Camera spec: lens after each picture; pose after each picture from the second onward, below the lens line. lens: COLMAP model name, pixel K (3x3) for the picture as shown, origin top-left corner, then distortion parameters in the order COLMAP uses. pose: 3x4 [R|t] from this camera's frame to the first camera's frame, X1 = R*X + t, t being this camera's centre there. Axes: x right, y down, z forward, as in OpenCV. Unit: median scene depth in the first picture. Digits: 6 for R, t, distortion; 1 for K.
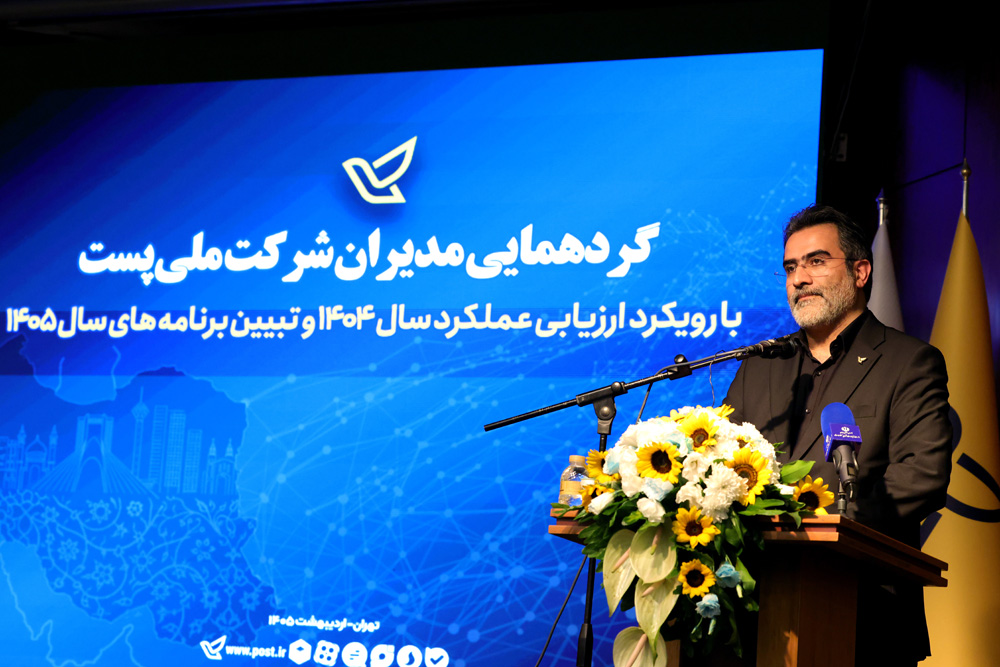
lens RADIAL K [[2538.6, 0, 499.5], [0, 2538.6, 336.9], [0, 0, 1]] dist [-0.021983, 0.000000]
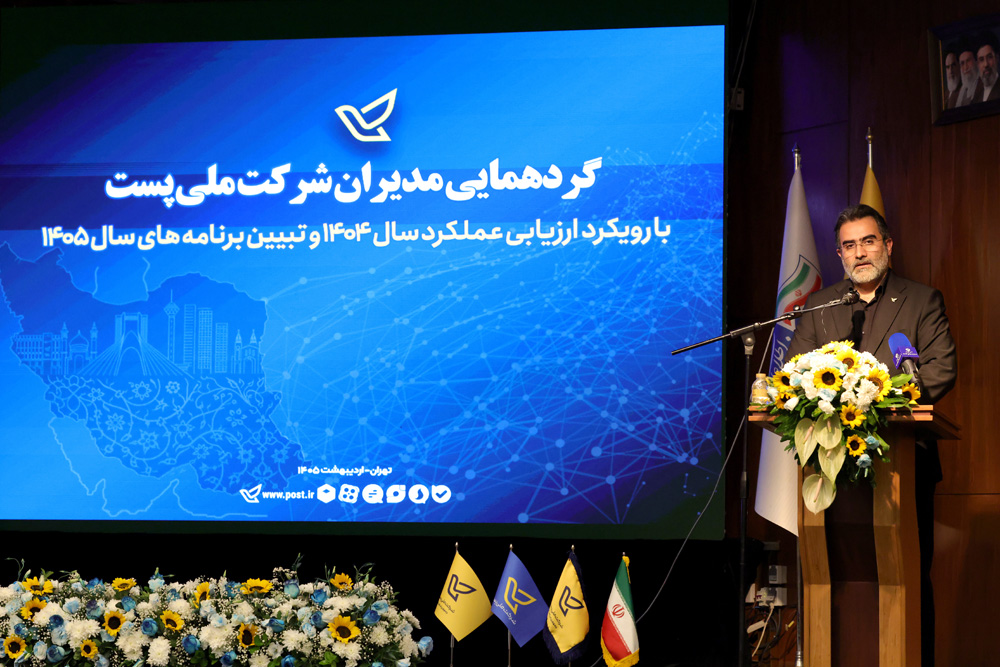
lens RADIAL K [[2896.0, 0, 500.3], [0, 2896.0, 331.9], [0, 0, 1]] dist [0.156668, 0.000000]
pose [[0.979397, -0.041944, 0.197540, -0.281516], [0.025825, 0.996175, 0.083482, -0.079238], [-0.200286, -0.076661, 0.976734, -0.455769]]
